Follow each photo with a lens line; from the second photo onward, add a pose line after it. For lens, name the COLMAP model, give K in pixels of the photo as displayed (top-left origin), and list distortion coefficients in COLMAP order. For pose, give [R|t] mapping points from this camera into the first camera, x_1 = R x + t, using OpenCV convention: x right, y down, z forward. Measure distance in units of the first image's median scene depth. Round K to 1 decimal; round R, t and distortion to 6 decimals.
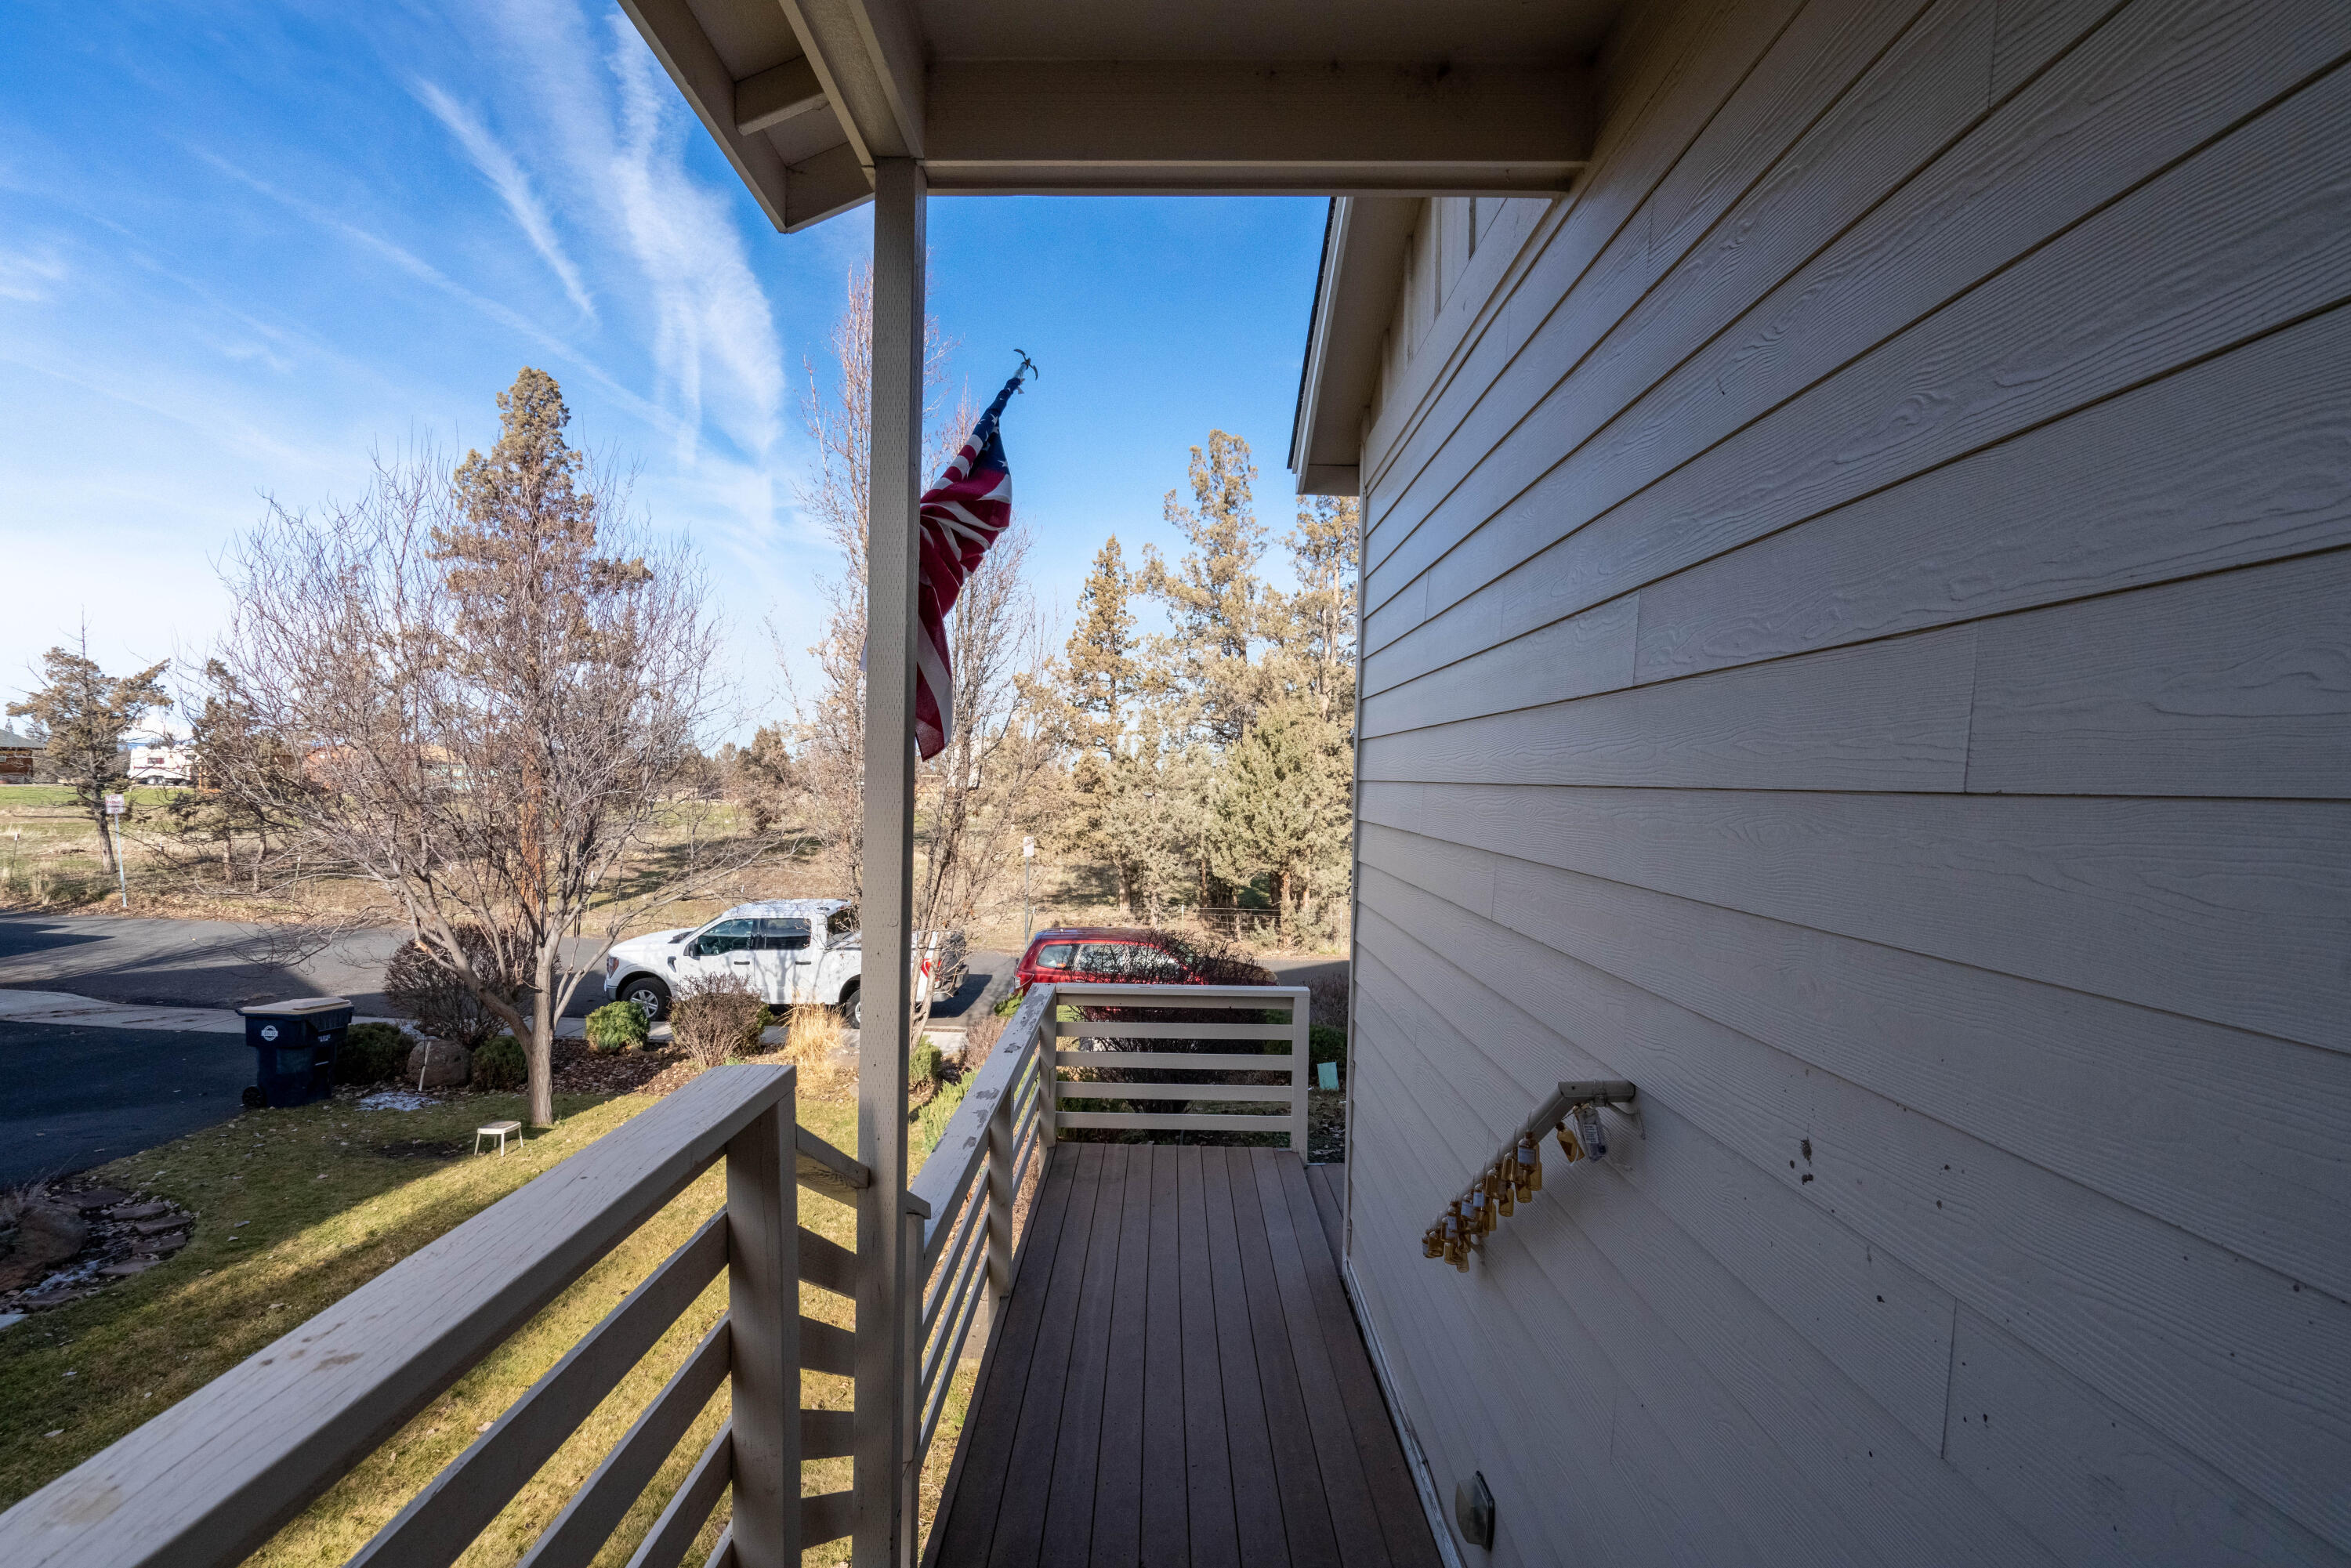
lens RADIAL K [[1064.5, 0, 1171.6], [0, 1064.5, 783.8], [0, 0, 1]] dist [-0.006004, 0.003360]
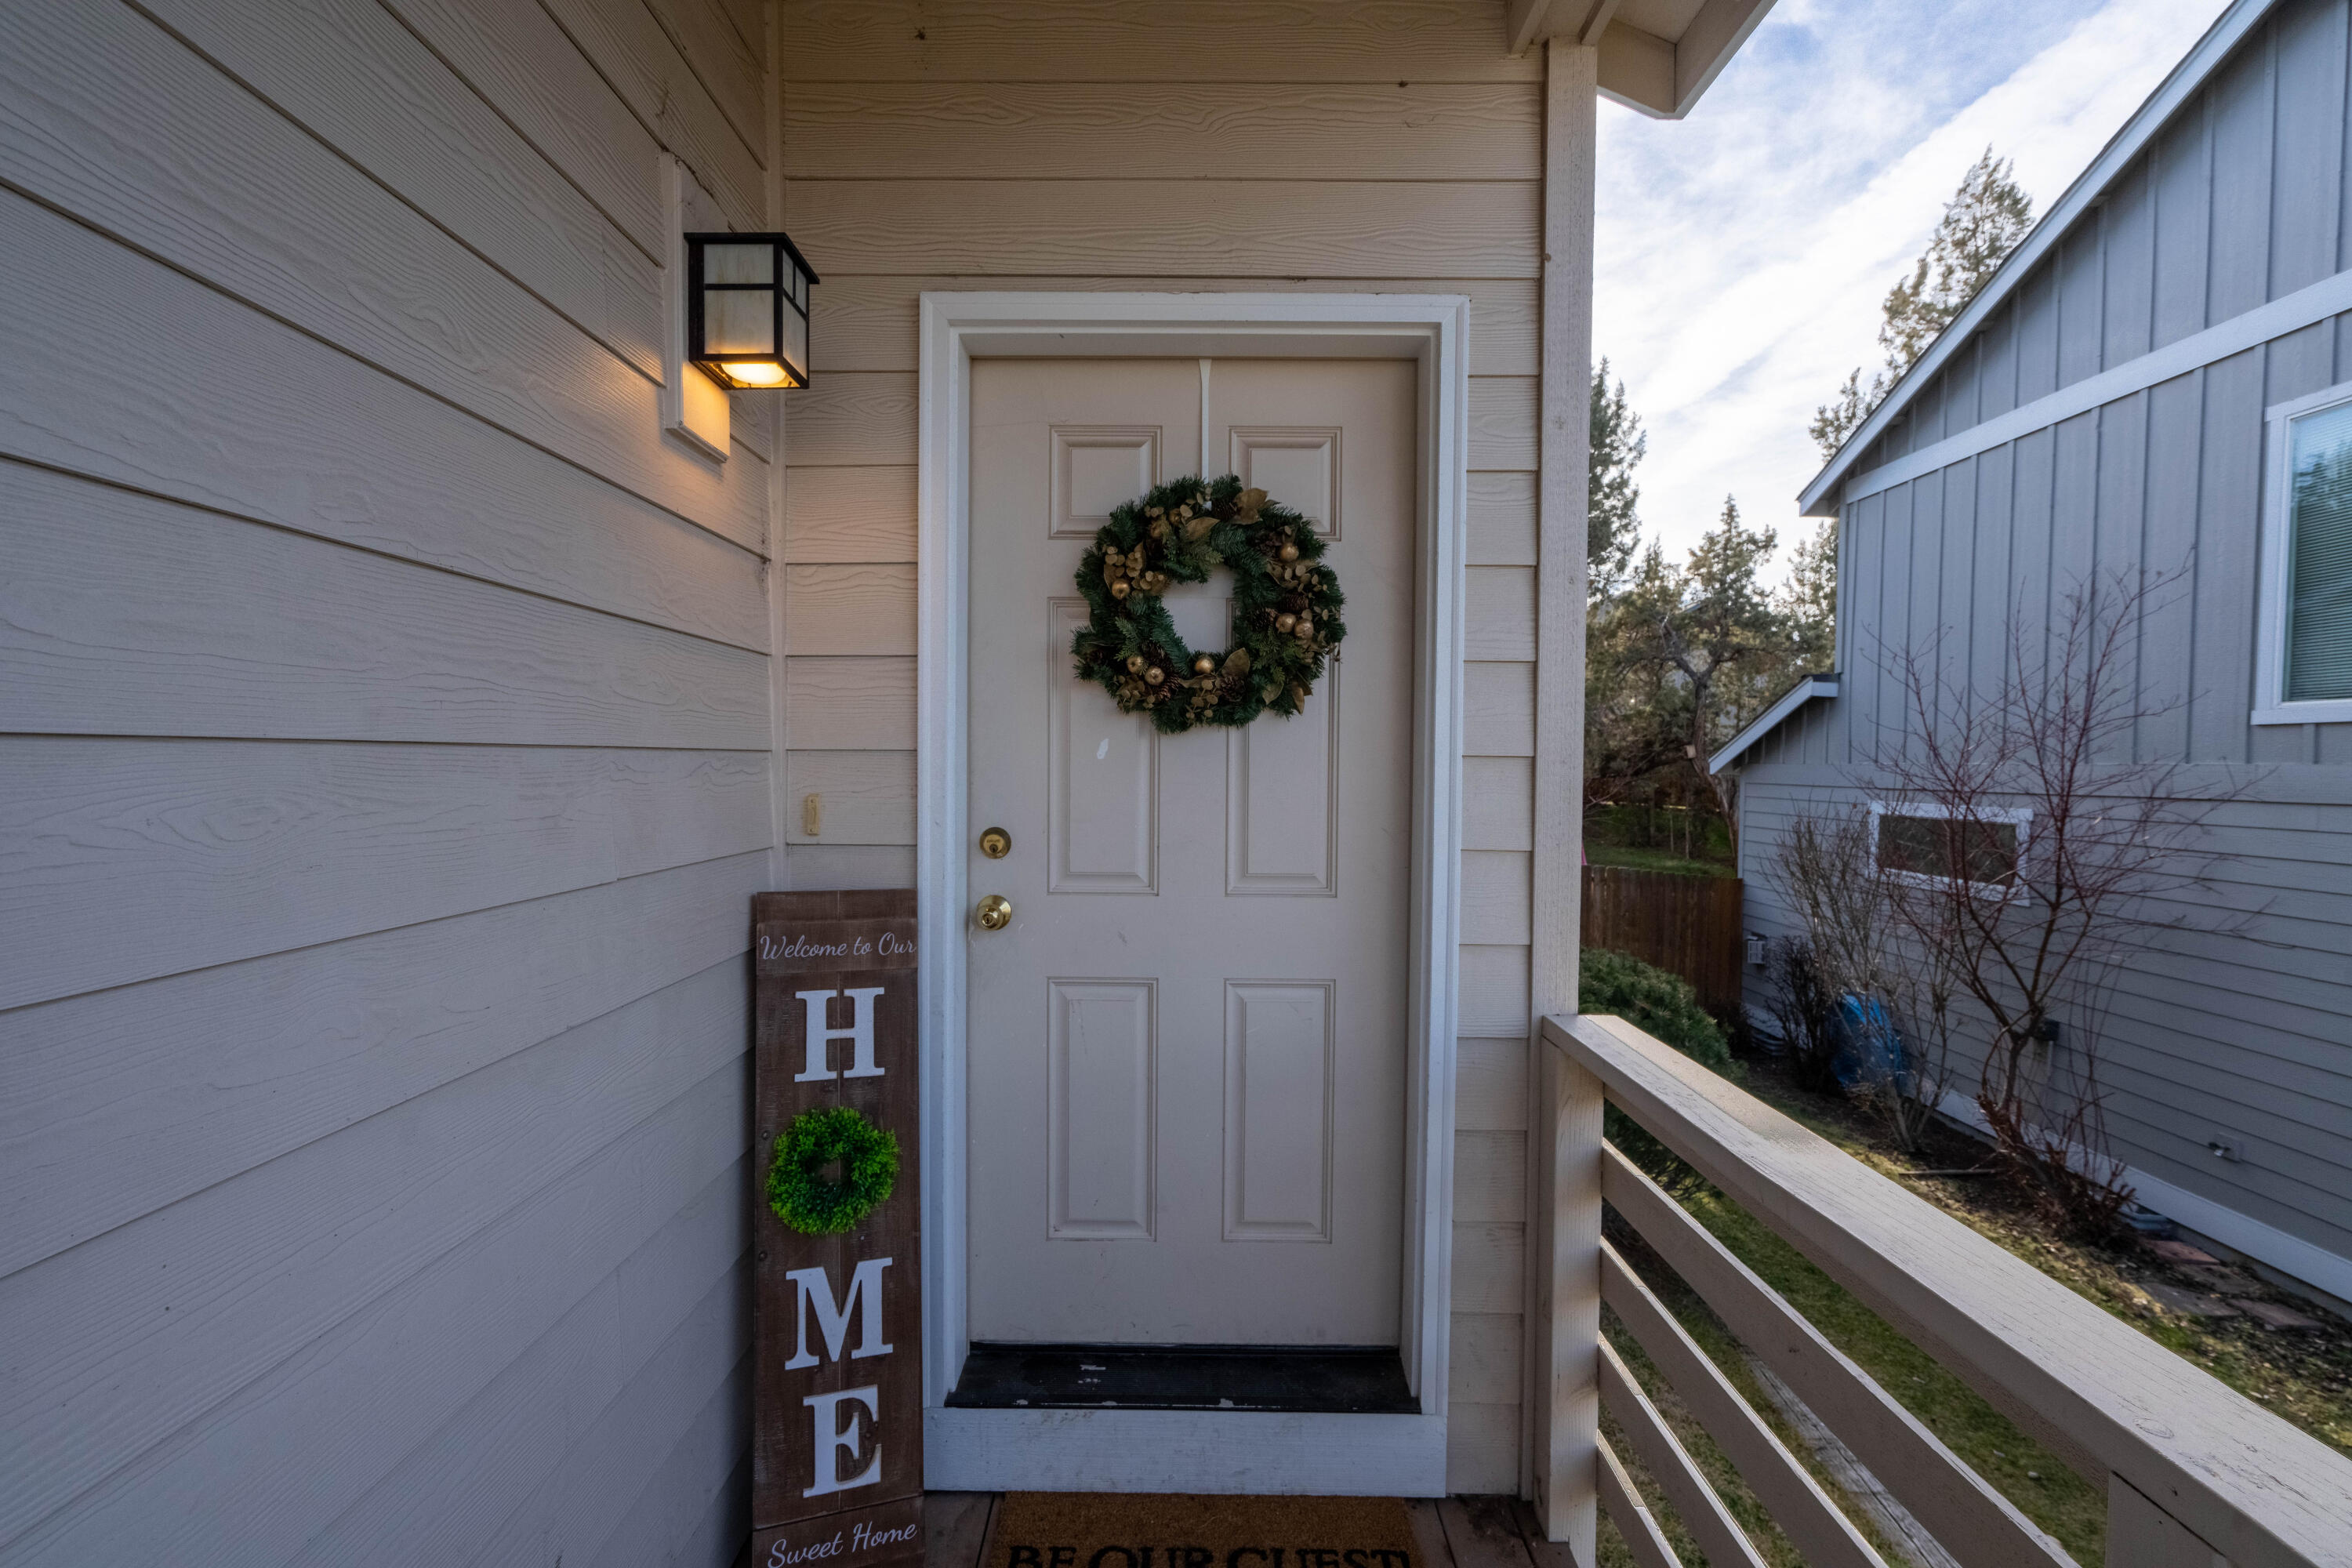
lens RADIAL K [[1064.9, 0, 1185.8], [0, 1064.9, 791.4], [0, 0, 1]] dist [-0.006004, 0.003360]
pose [[-0.999895, -0.014484, 0.000993, 0.058609], [-0.014443, 0.999349, 0.033073, 0.004227], [-0.001472, 0.033055, -0.999452, 1.919458]]
